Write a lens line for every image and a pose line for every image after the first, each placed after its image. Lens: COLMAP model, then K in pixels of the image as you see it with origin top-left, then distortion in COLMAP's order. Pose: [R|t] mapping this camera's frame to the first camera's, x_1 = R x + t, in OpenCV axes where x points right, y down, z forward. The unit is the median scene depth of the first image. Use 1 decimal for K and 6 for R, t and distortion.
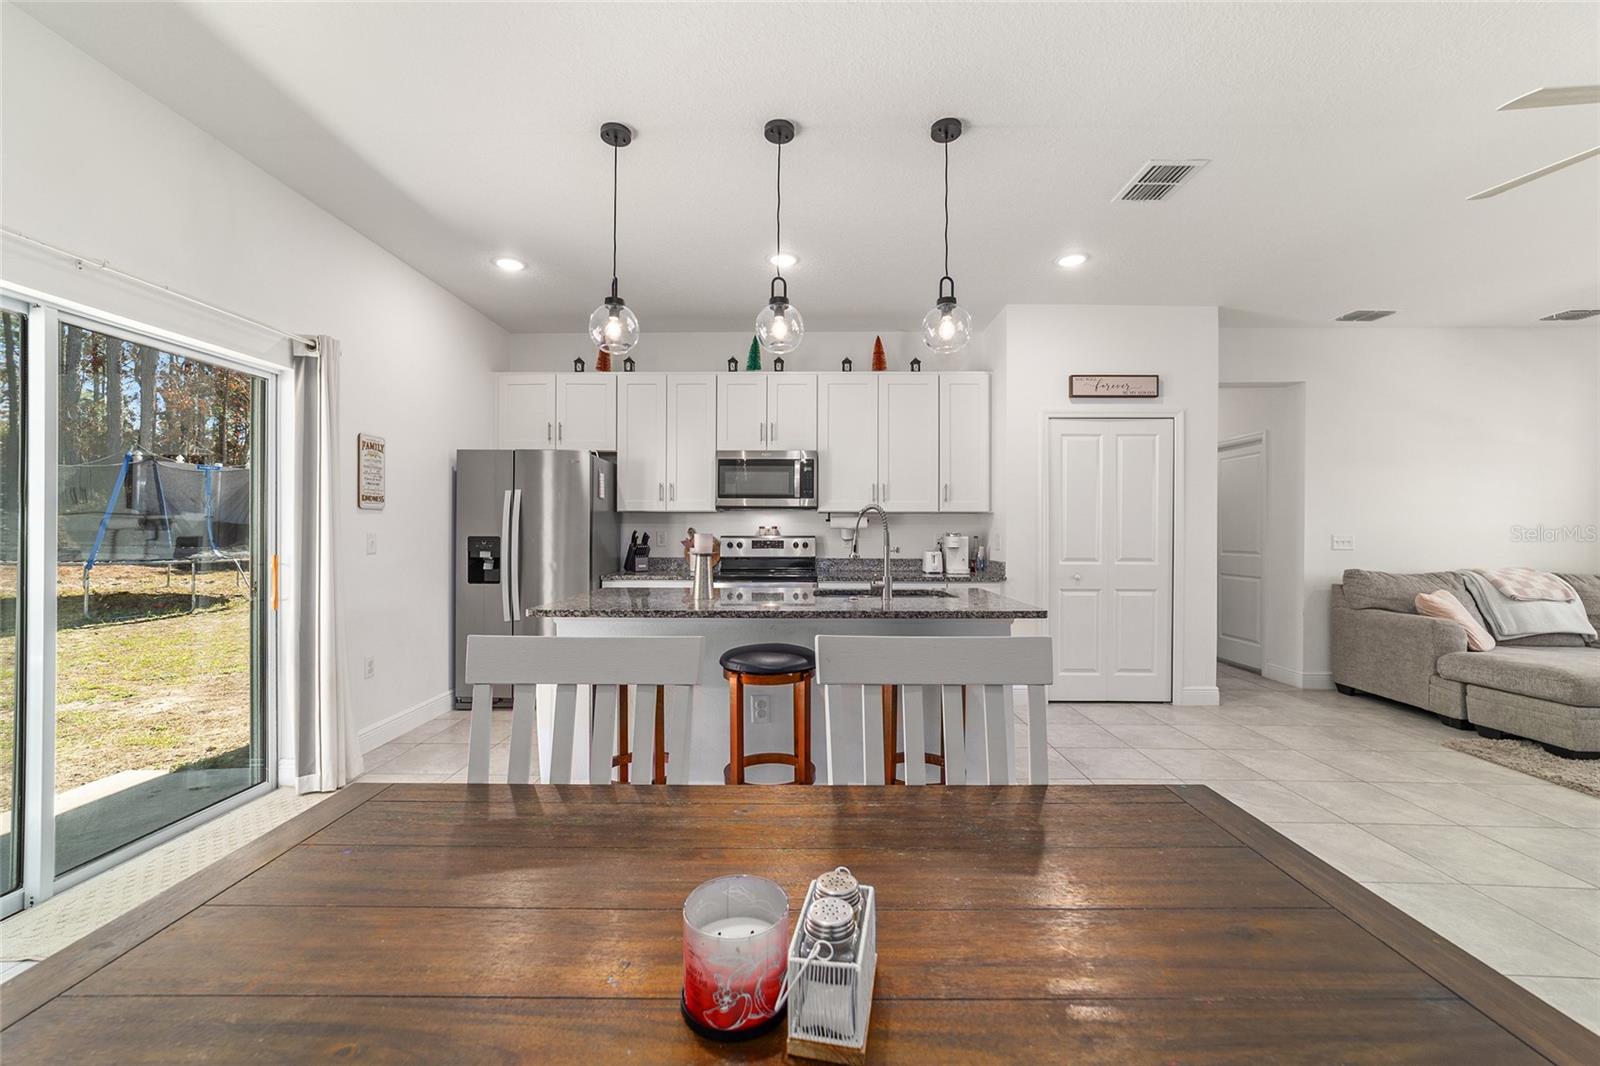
lens RADIAL K [[630.8, 0, 798.6], [0, 630.8, 529.0], [0, 0, 1]] dist [-0.020730, 0.010757]
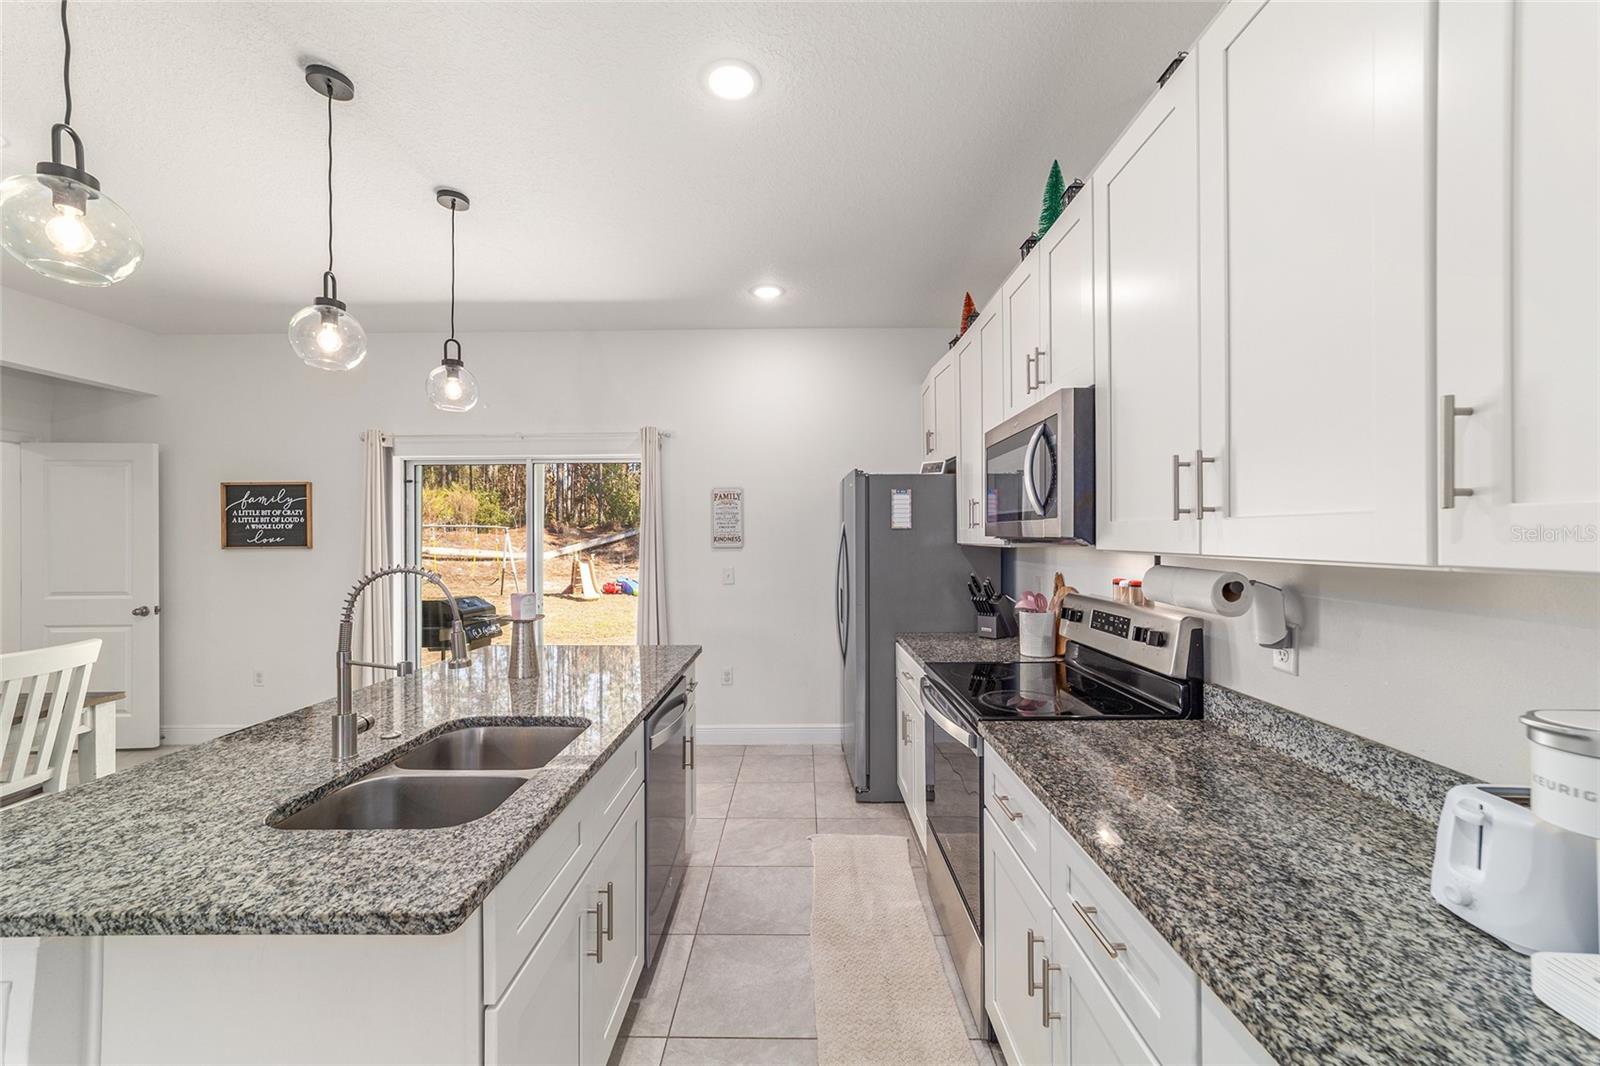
lens RADIAL K [[616.8, 0, 798.5], [0, 616.8, 530.5], [0, 0, 1]] dist [-0.021468, 0.009654]
pose [[0.011813, -0.011619, -0.999863, 0.382970], [0.008689, 0.999896, -0.011517, -0.036871], [0.999892, -0.008552, 0.011912, 0.825667]]
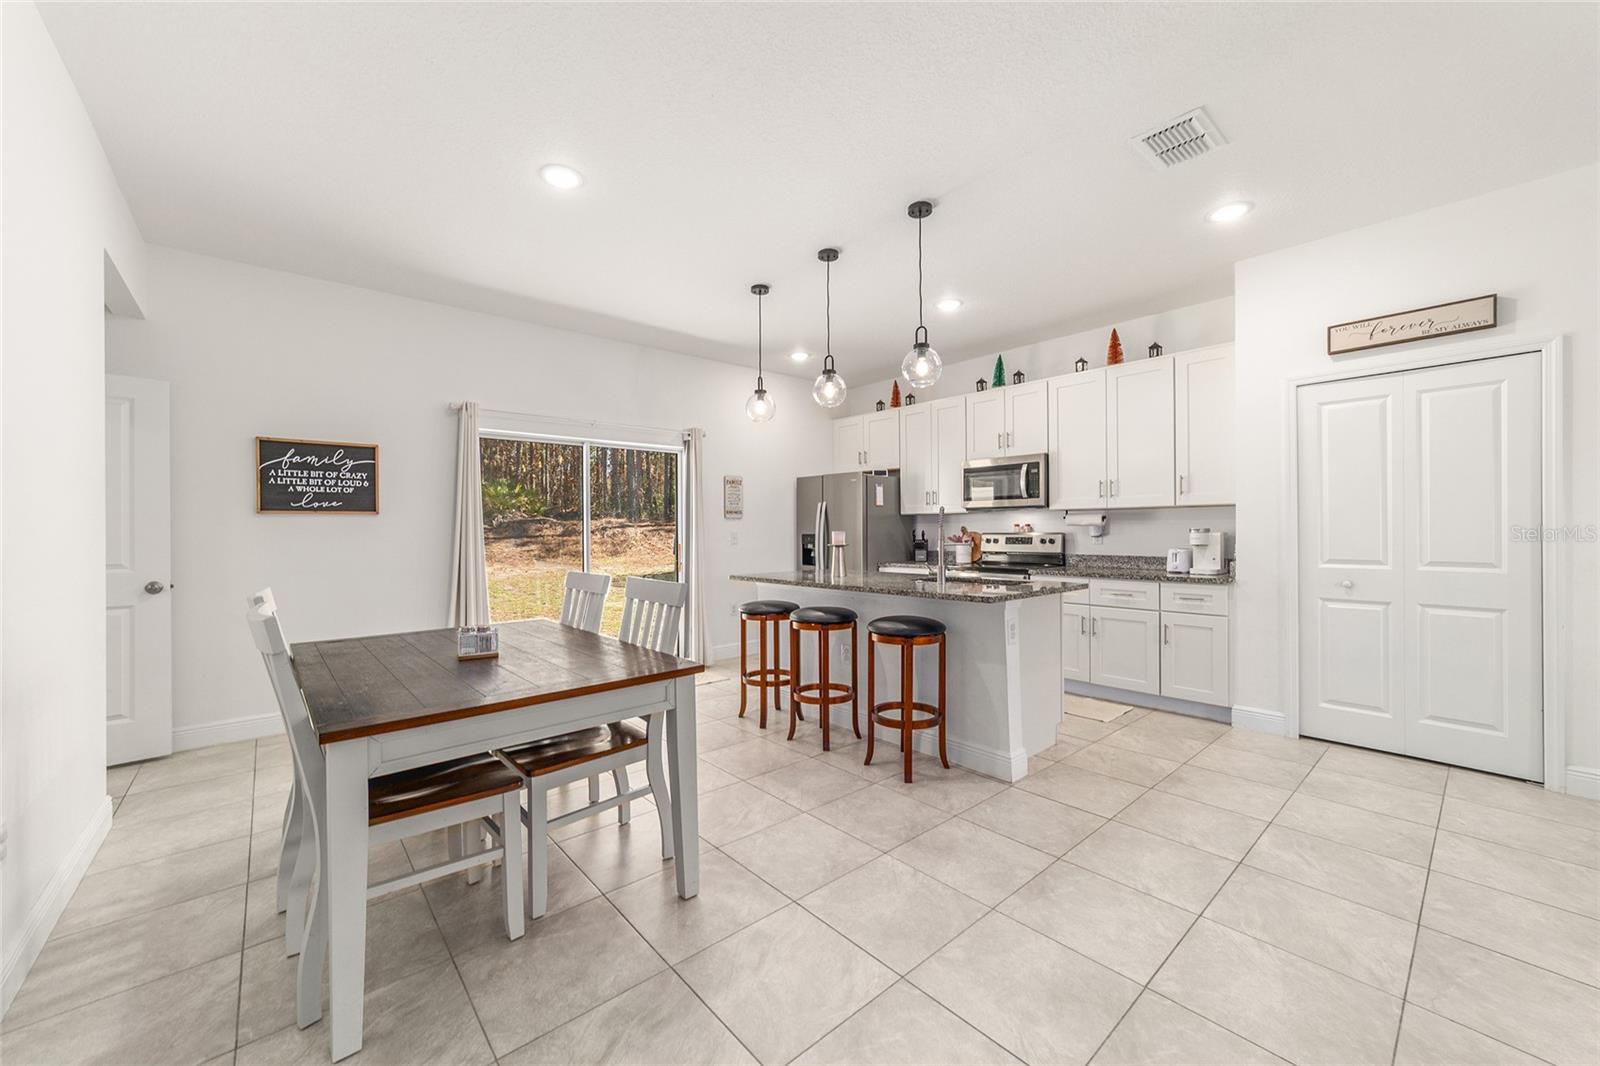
lens RADIAL K [[614.2, 0, 797.5], [0, 614.2, 529.2], [0, 0, 1]] dist [-0.020108, 0.009252]
pose [[0.667455, -0.008619, -0.744600, 0.515936], [0.011276, 0.999935, -0.001467, 0.002034], [0.744565, -0.007417, 0.667509, -0.004066]]
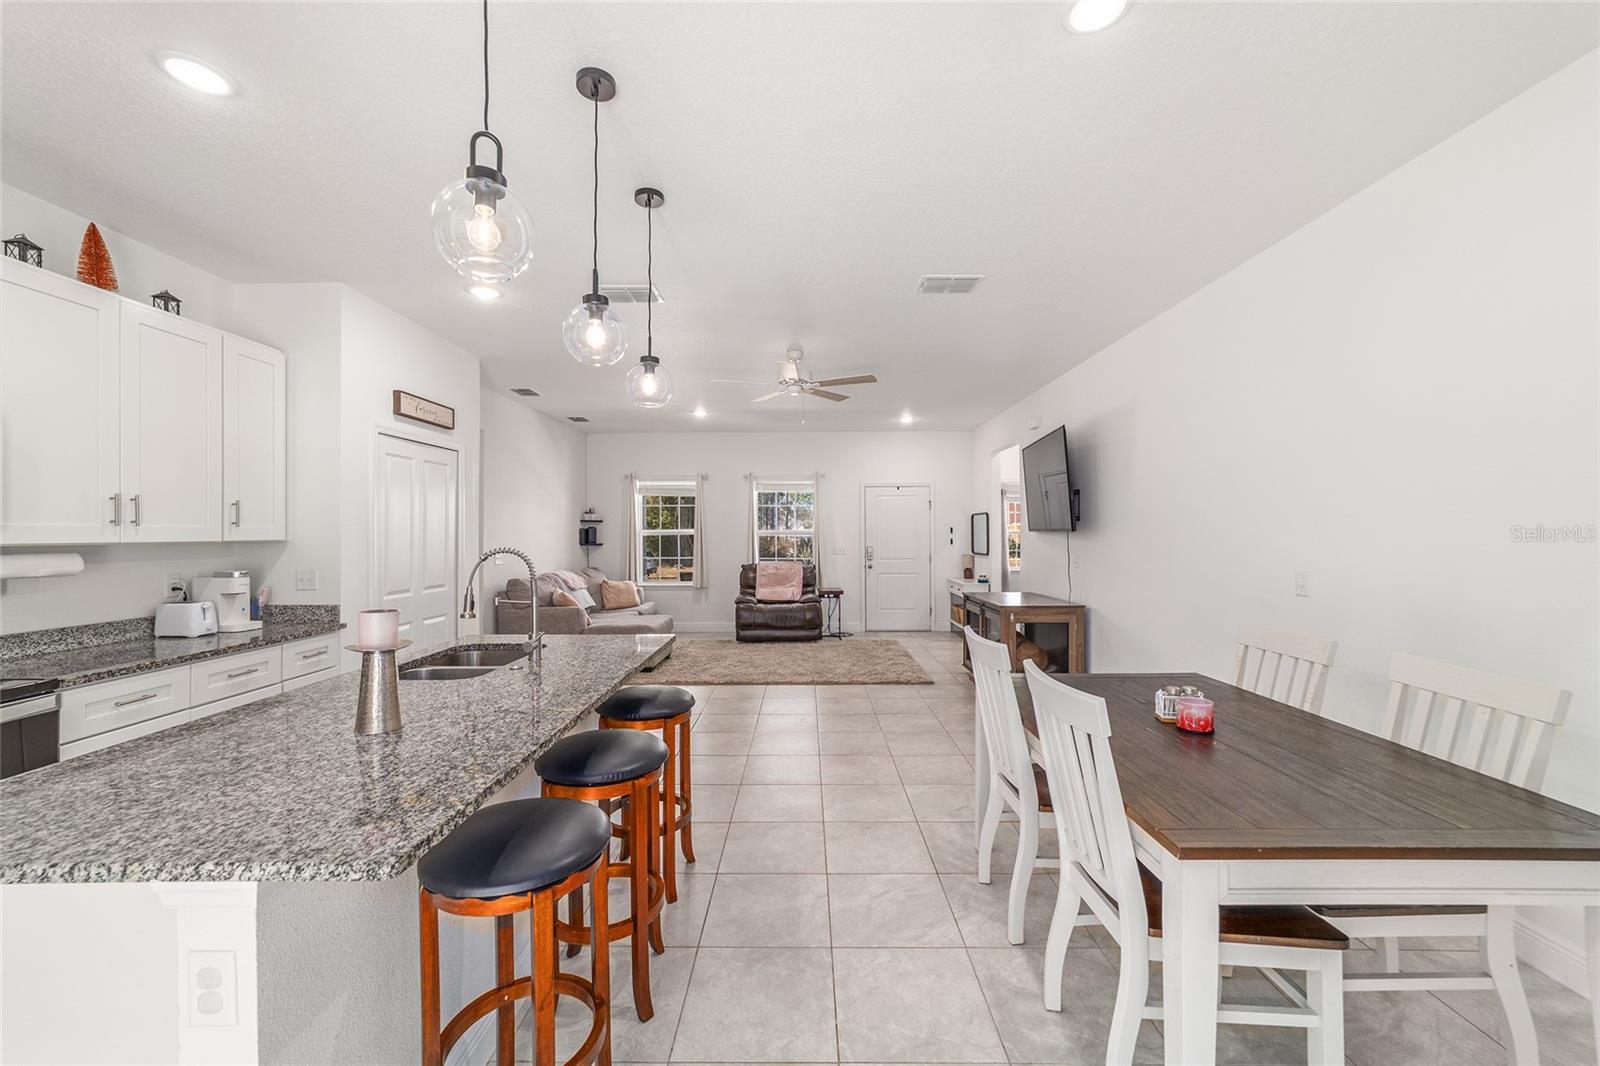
lens RADIAL K [[616.8, 0, 798.5], [0, 616.8, 530.5], [0, 0, 1]] dist [-0.021468, 0.009654]
pose [[-0.004934, 0.000028, 0.999988, -0.422606], [0.000618, 1.000000, -0.000025, -0.038491], [-0.999988, 0.000618, -0.004934, 0.395600]]
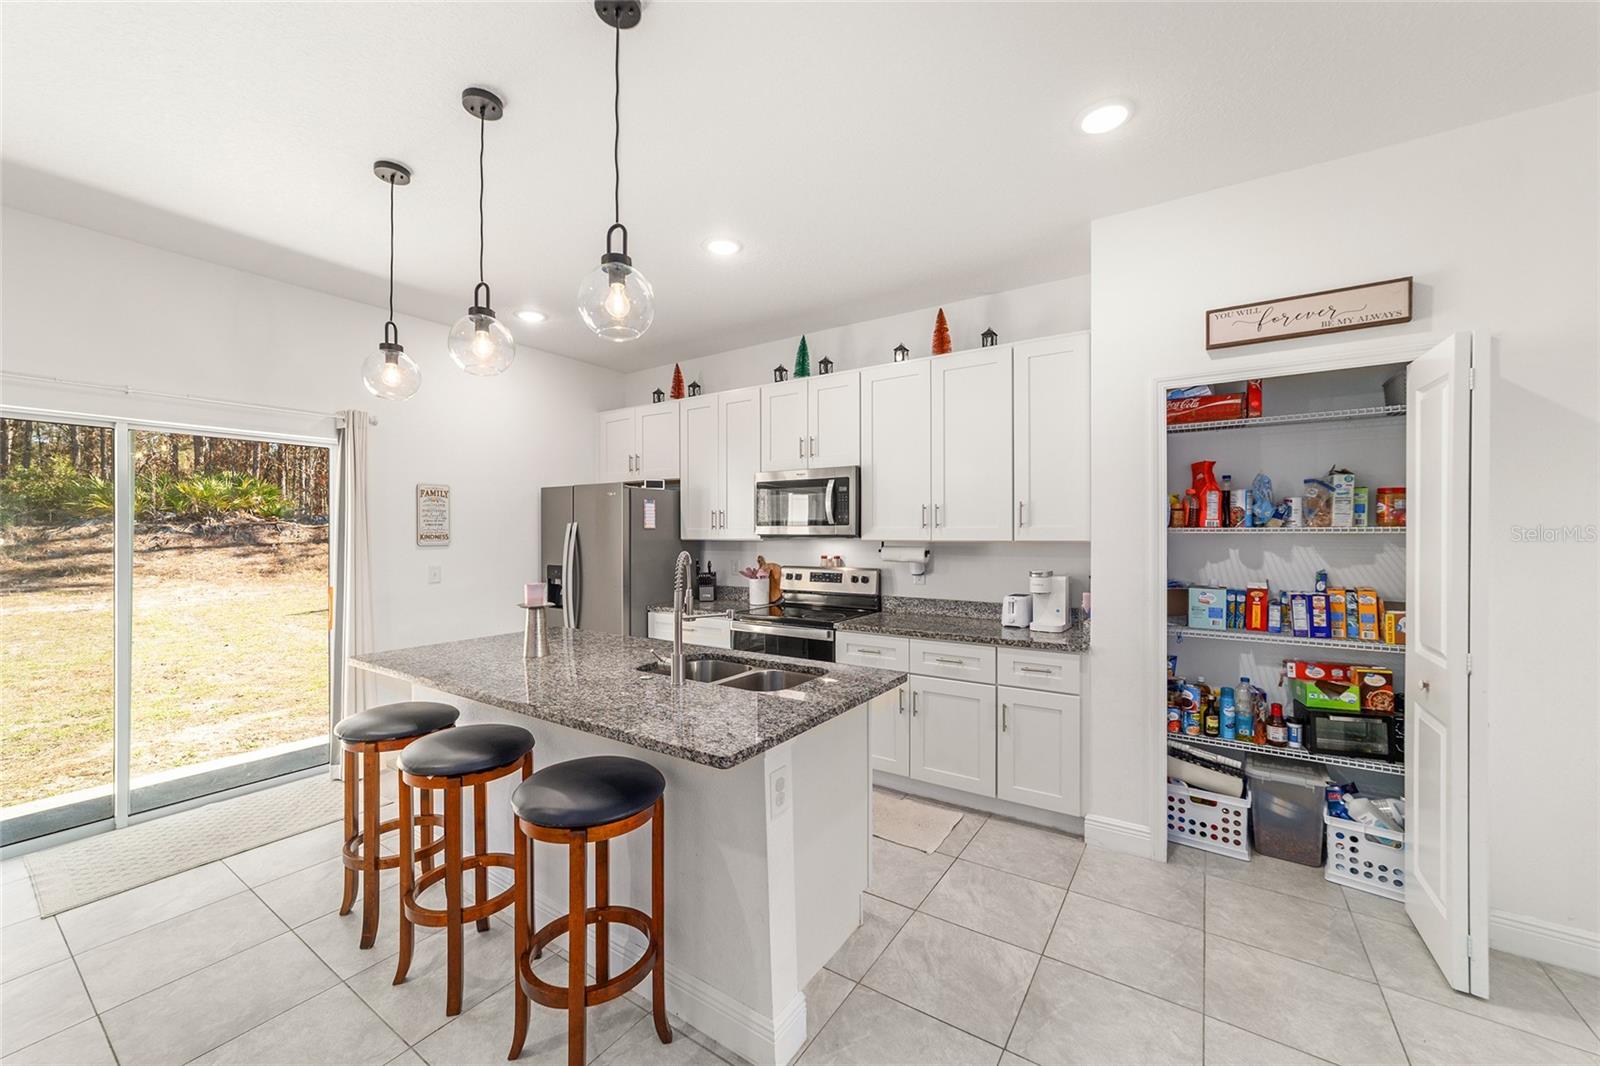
lens RADIAL K [[616.8, 0, 798.5], [0, 616.8, 530.5], [0, 0, 1]] dist [-0.021468, 0.009654]
pose [[0.839076, -0.007099, -0.543967, 0.394437], [0.007336, 0.999972, -0.001735, -0.039616], [0.543964, -0.002534, 0.839105, 0.292261]]
